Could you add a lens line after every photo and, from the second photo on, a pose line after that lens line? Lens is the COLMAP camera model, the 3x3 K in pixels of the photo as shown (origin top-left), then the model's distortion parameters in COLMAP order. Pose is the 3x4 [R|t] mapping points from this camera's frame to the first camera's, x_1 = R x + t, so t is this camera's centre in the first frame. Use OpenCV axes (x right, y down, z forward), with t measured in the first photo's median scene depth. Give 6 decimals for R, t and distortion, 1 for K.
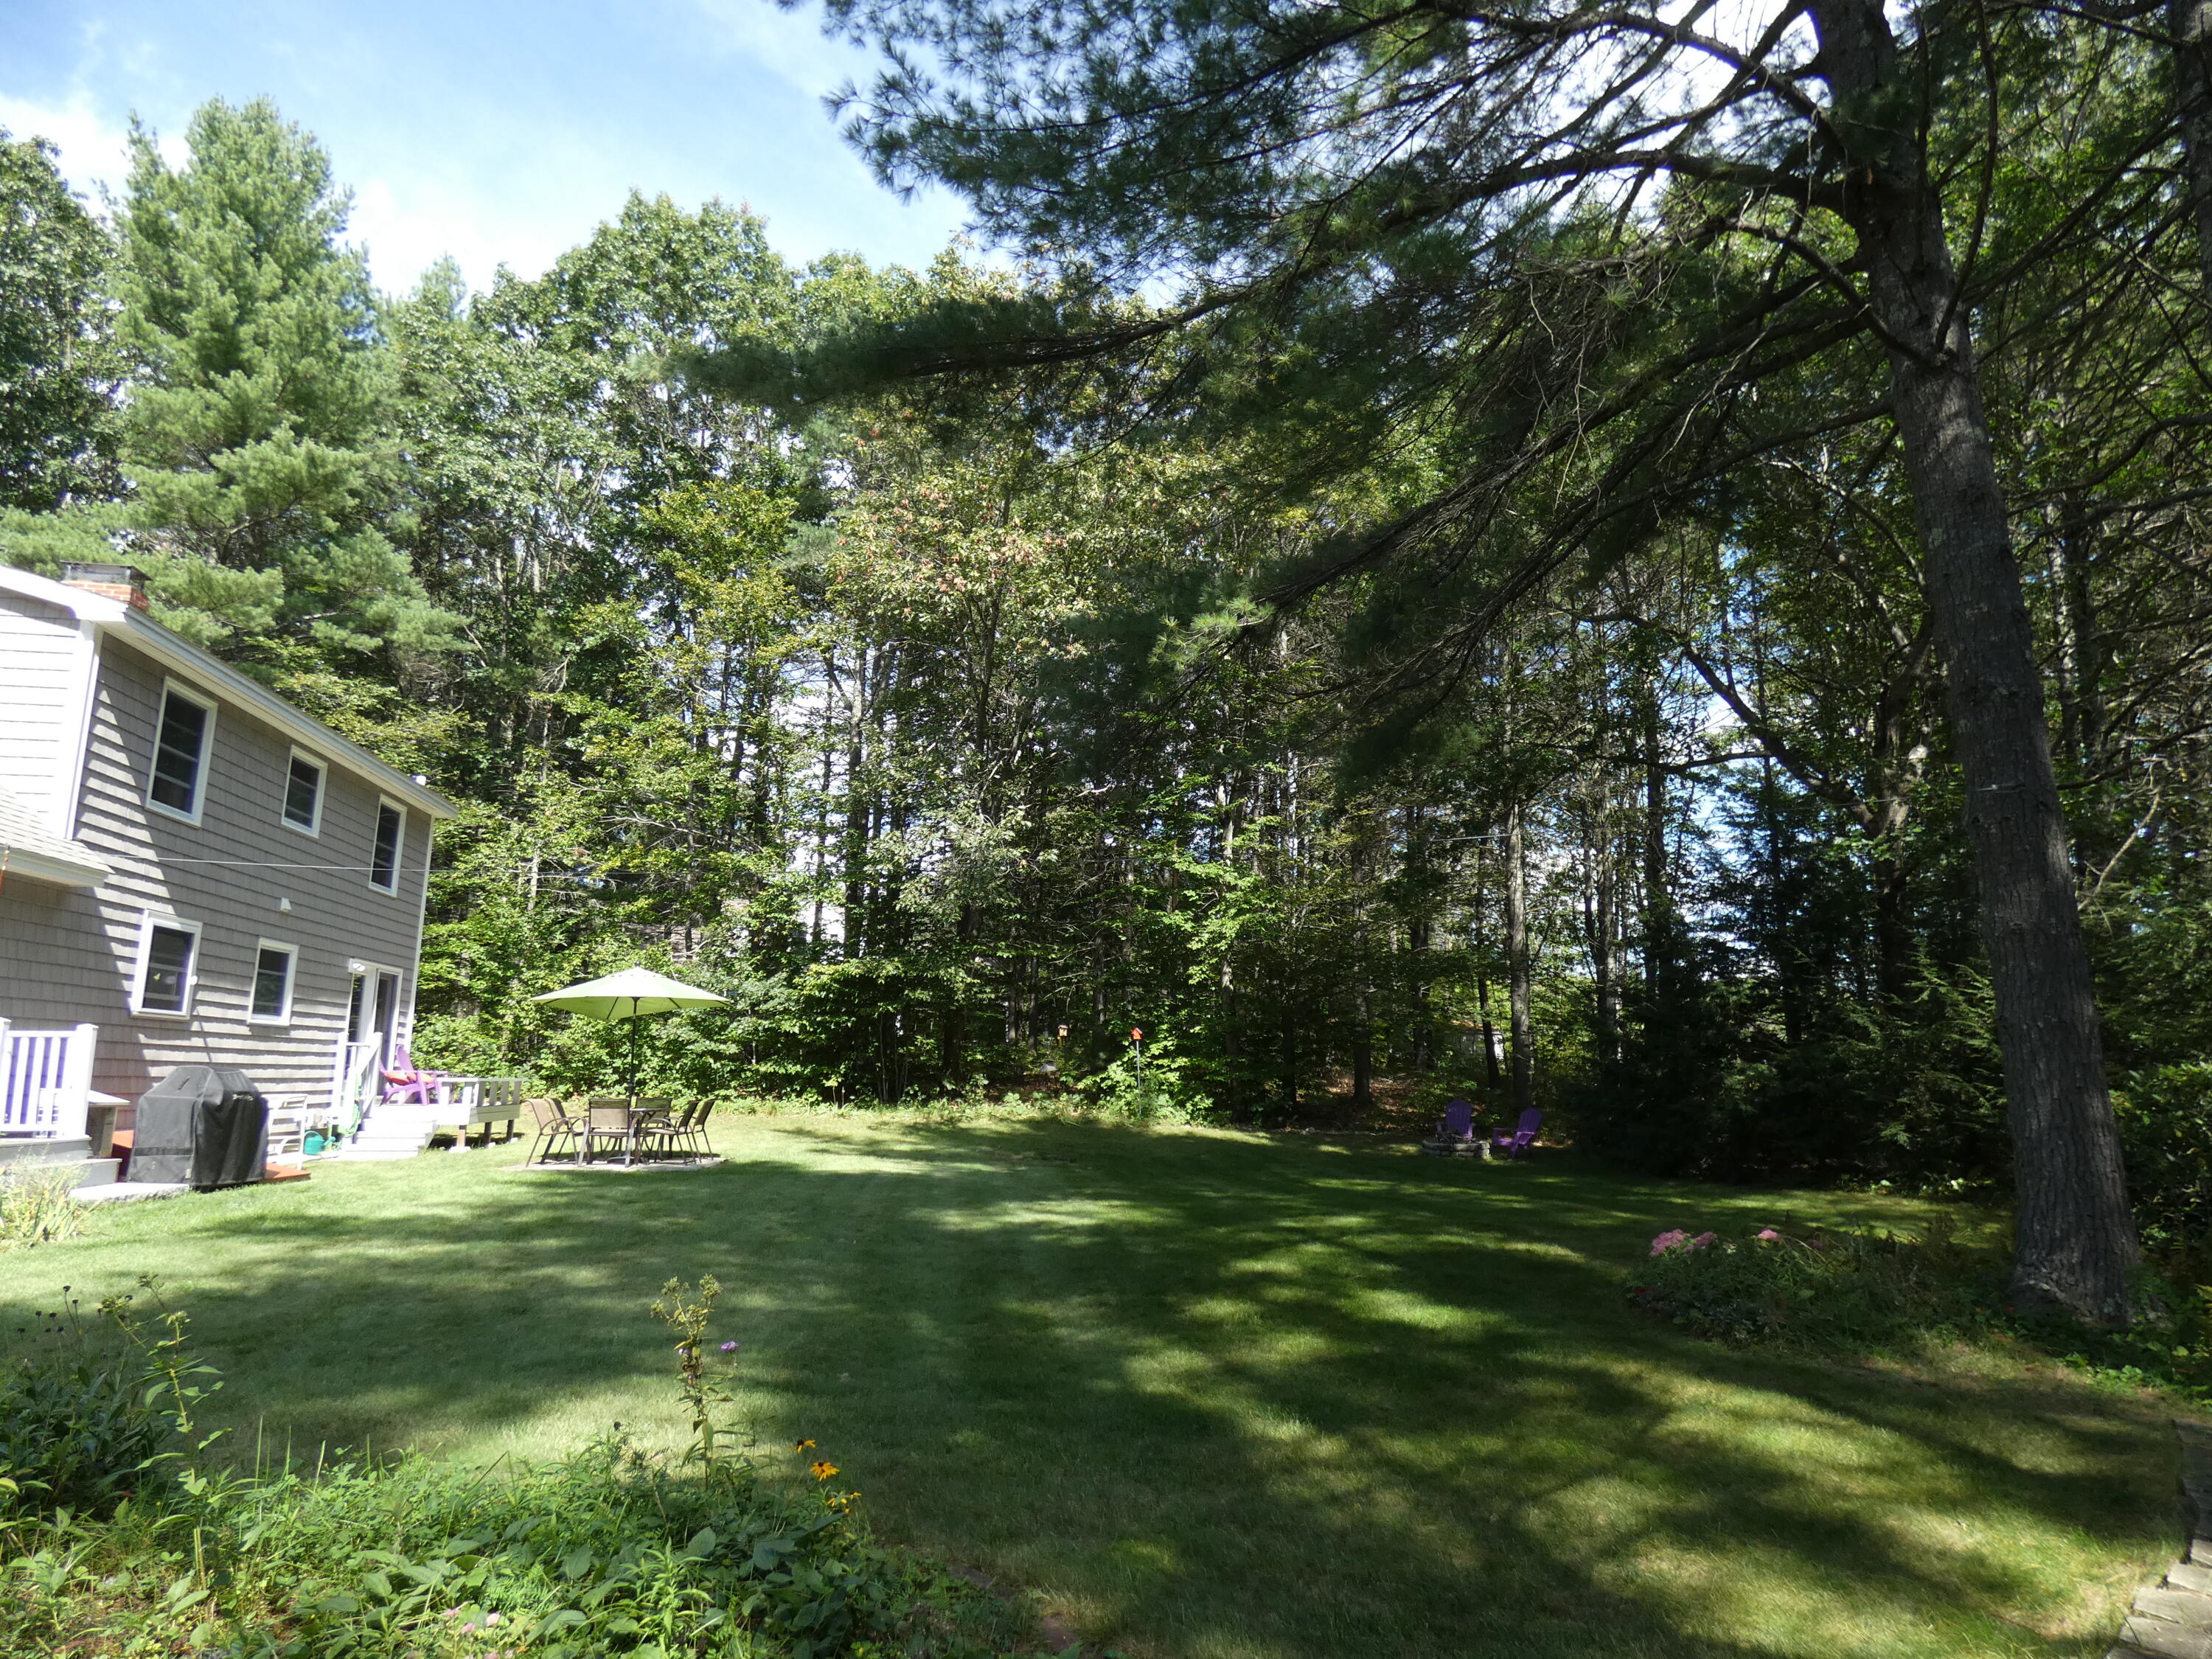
lens RADIAL K [[1351.2, 0, 1119.8], [0, 1351.2, 829.6], [0, 0, 1]] dist [0.040396, 0.000981]
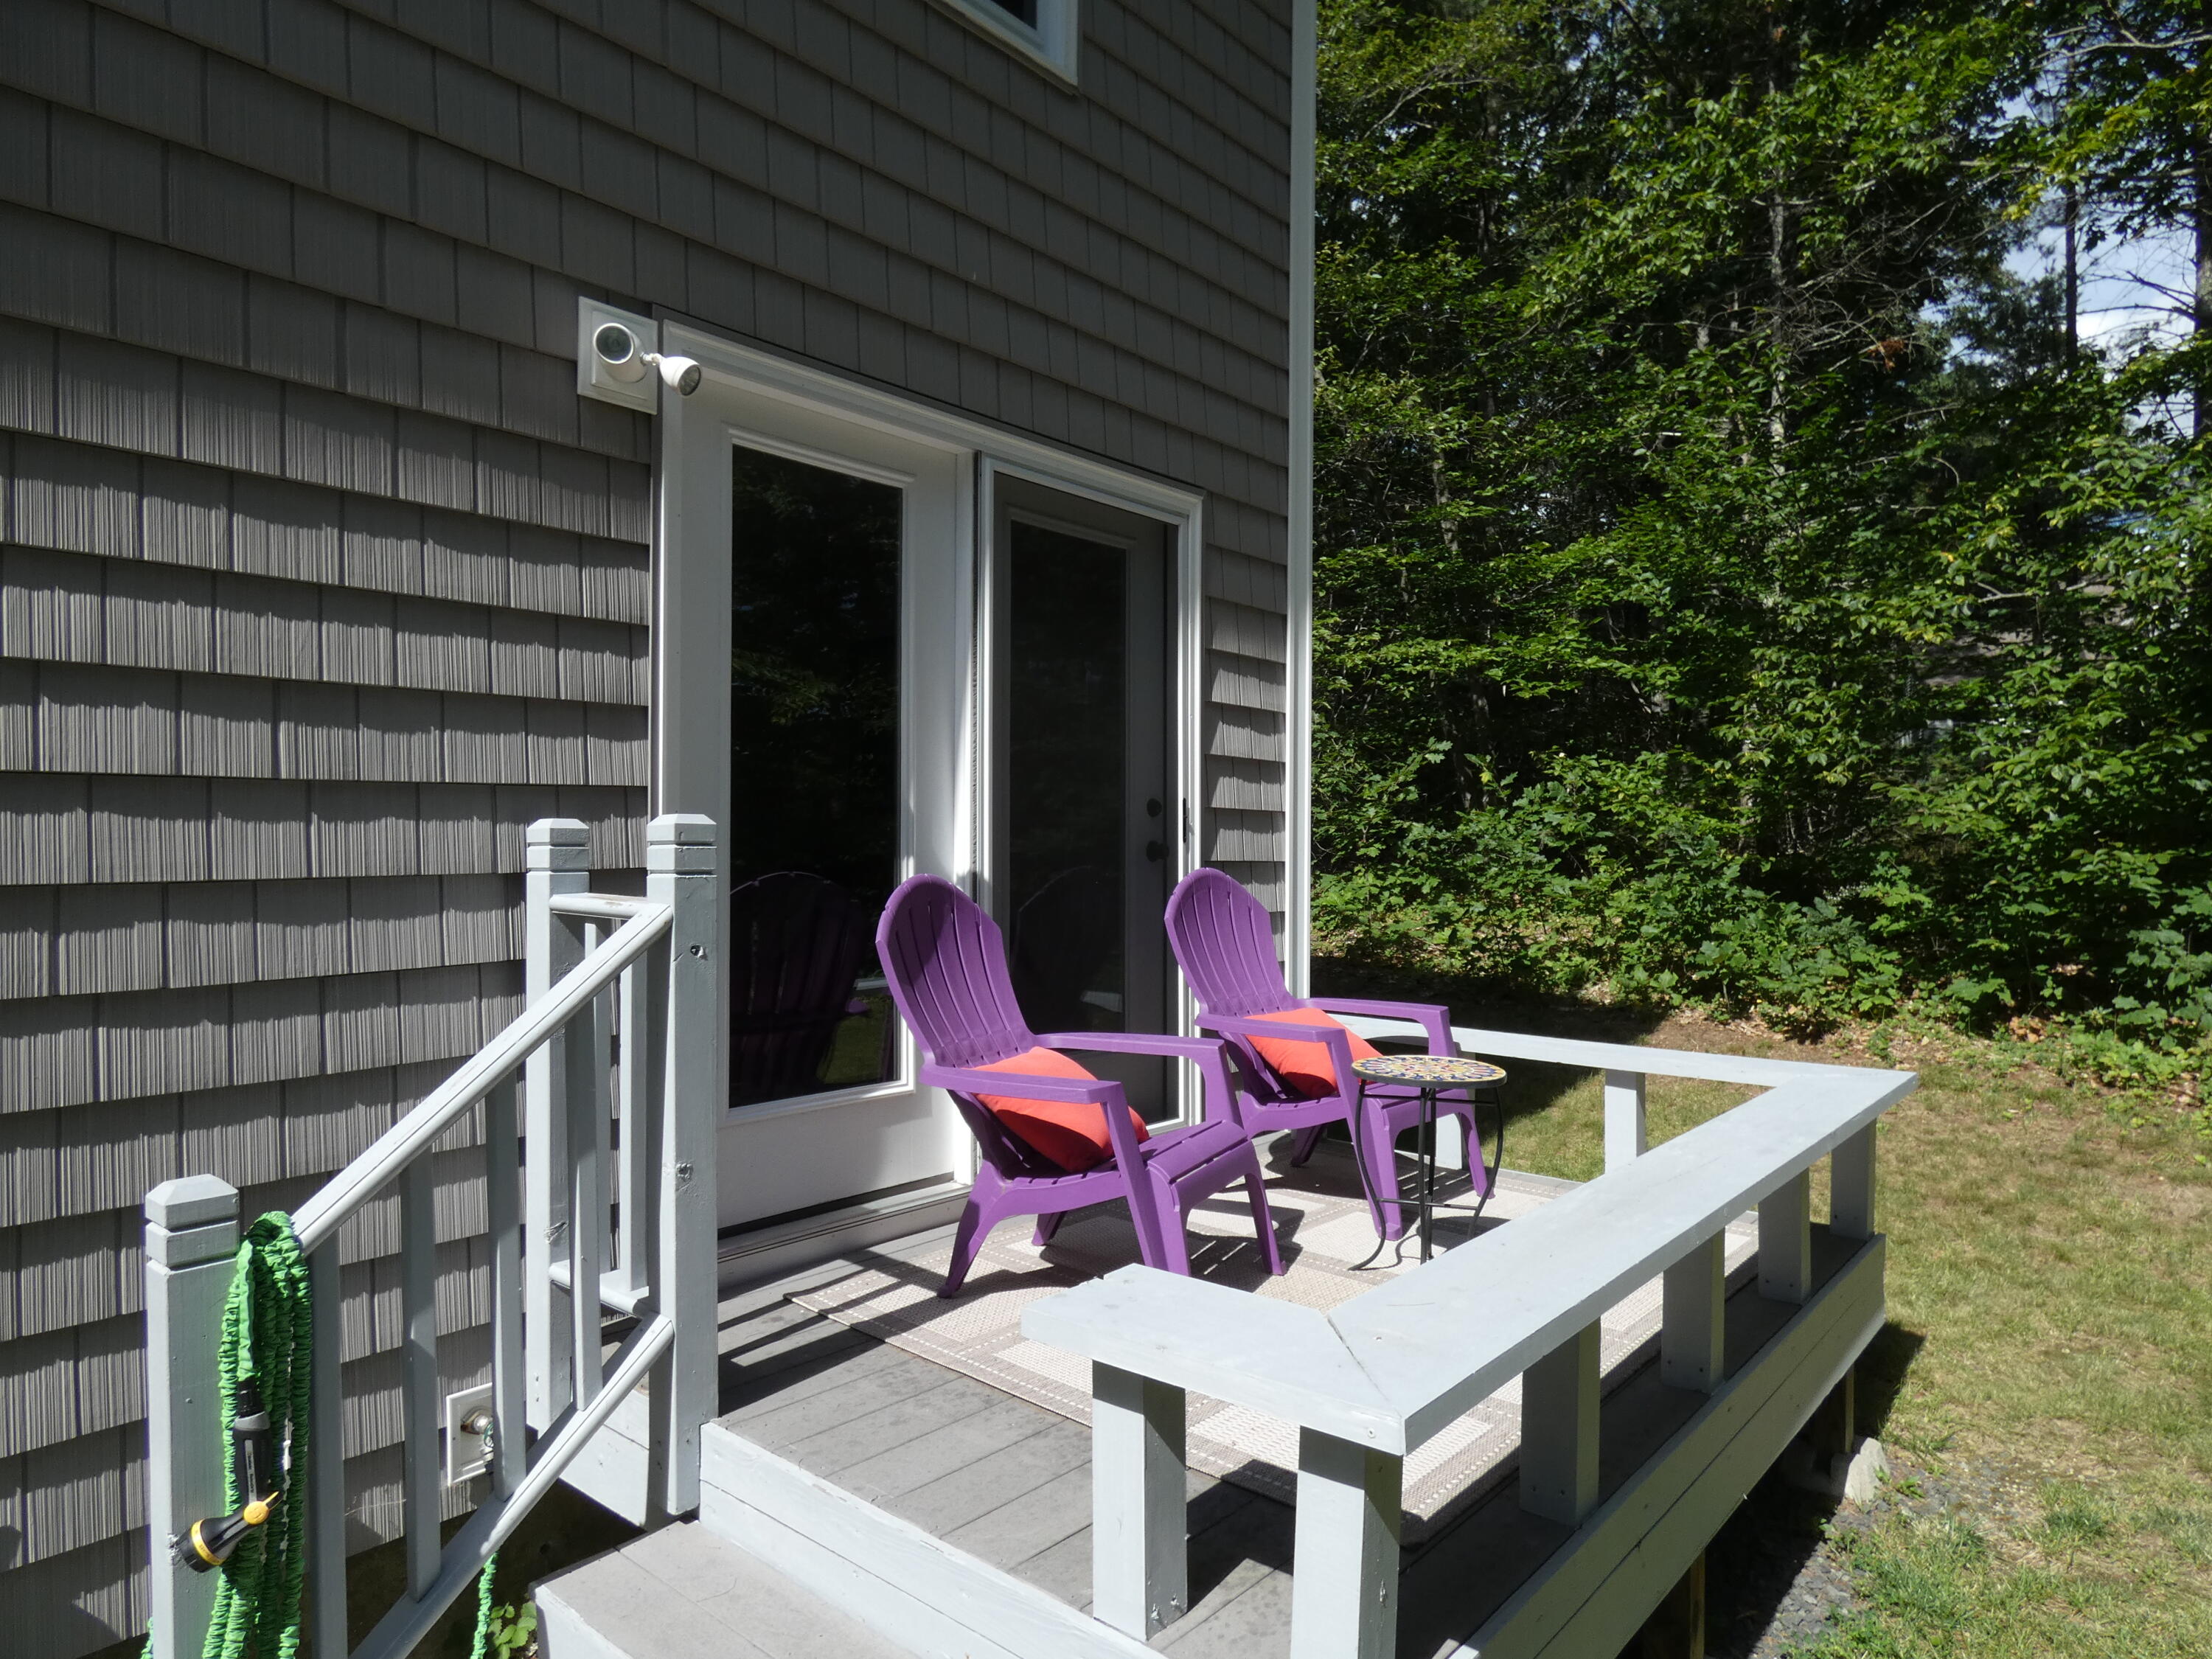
lens RADIAL K [[1351.2, 0, 1119.8], [0, 1351.2, 829.6], [0, 0, 1]] dist [0.040396, 0.000981]
pose [[0.671319, -0.021448, -0.740858, -0.311714], [0.128653, 0.987779, 0.087980, 0.108495], [0.729917, -0.154376, 0.665874, 0.676481]]
